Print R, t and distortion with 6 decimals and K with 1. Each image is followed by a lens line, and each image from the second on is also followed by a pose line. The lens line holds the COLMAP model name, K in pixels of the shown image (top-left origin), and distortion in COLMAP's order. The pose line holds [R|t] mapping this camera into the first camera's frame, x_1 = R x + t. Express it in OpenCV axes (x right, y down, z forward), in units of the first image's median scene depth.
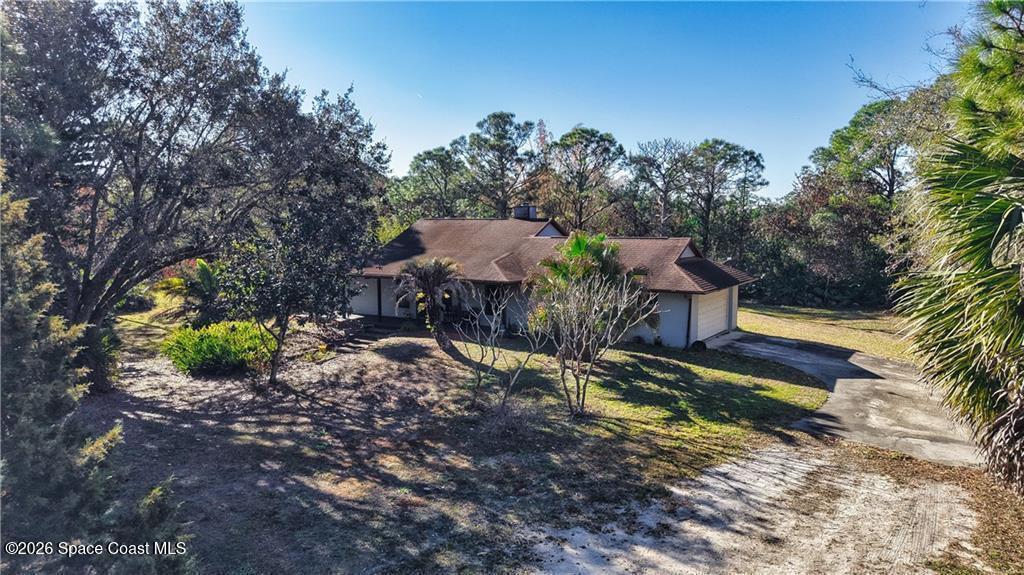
lens RADIAL K [[684.2, 0, 497.5], [0, 684.2, 291.0], [0, 0, 1]] dist [-0.004808, -0.001883]
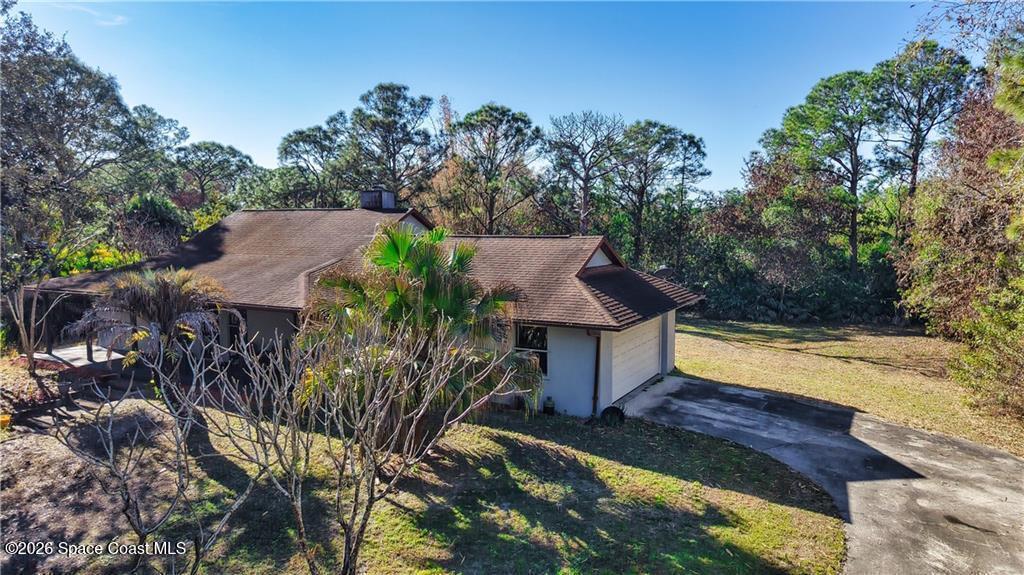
lens RADIAL K [[687.2, 0, 512.0], [0, 687.2, 287.5], [0, 0, 1]] dist [0.045241, -0.048459]
pose [[0.994658, -0.008025, 0.102914, 0.068358], [0.008883, 0.999930, -0.007880, -0.013254], [-0.102844, 0.008752, 0.994659, 0.191773]]
